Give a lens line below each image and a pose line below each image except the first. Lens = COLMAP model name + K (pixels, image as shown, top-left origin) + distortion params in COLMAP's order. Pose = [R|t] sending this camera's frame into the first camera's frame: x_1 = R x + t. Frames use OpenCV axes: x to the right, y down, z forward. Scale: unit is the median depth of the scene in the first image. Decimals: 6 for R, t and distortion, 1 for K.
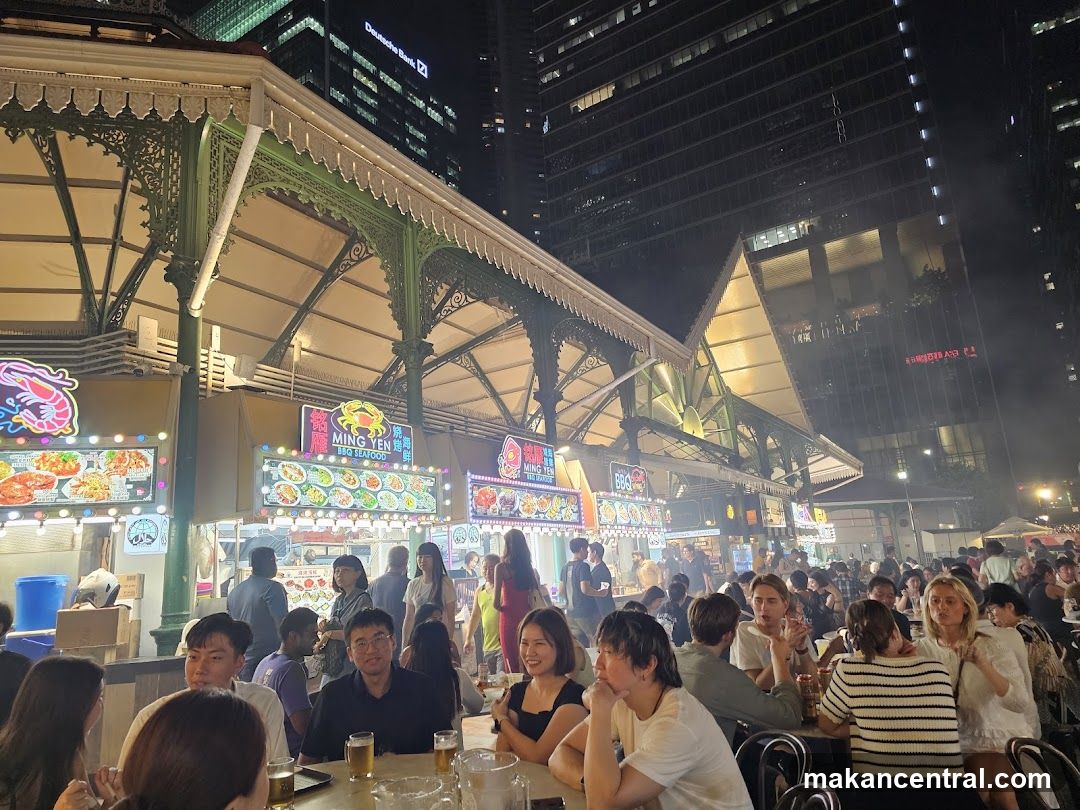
lens RADIAL K [[727.1, 0, 540.0], [0, 727.1, 405.0], [0, 0, 1]] dist [0.069851, -0.067774]
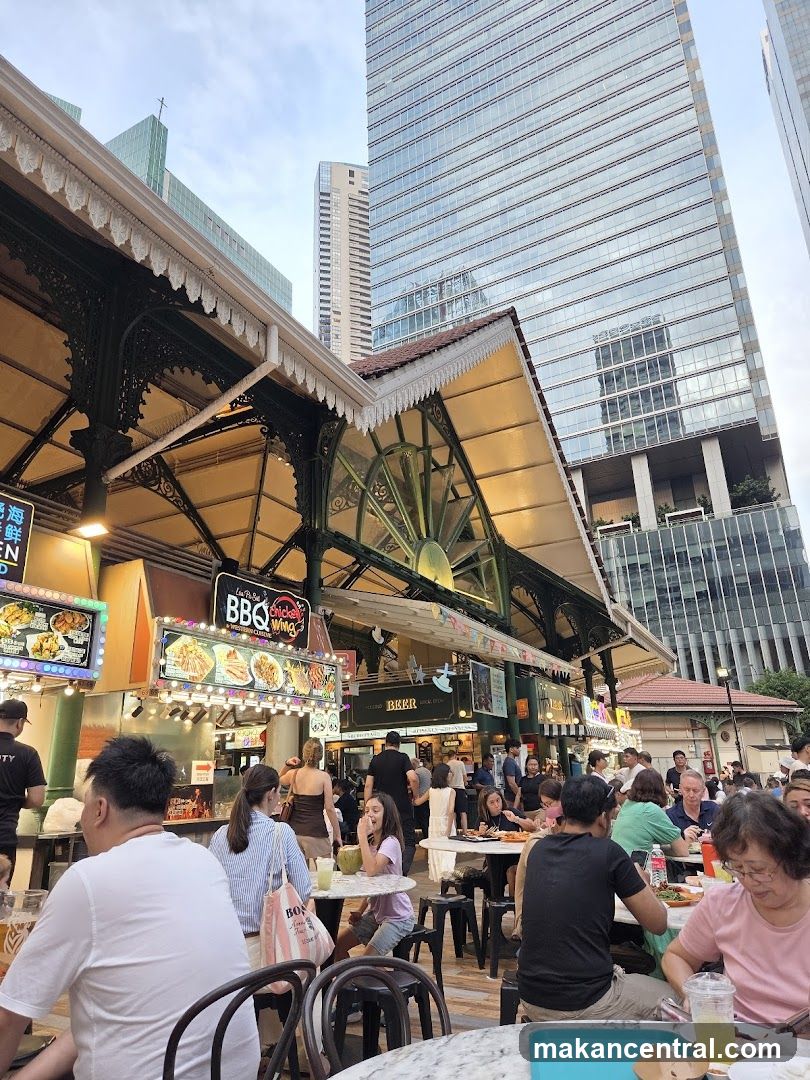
lens RADIAL K [[727.1, 0, 405.0], [0, 727.1, 540.0], [0, 0, 1]] dist [0.069851, -0.067774]
pose [[0.997580, 0.053549, 0.044350, 0.125464], [-0.049155, 0.994279, -0.094830, 0.058405], [-0.049174, 0.092420, 0.994505, 0.252950]]
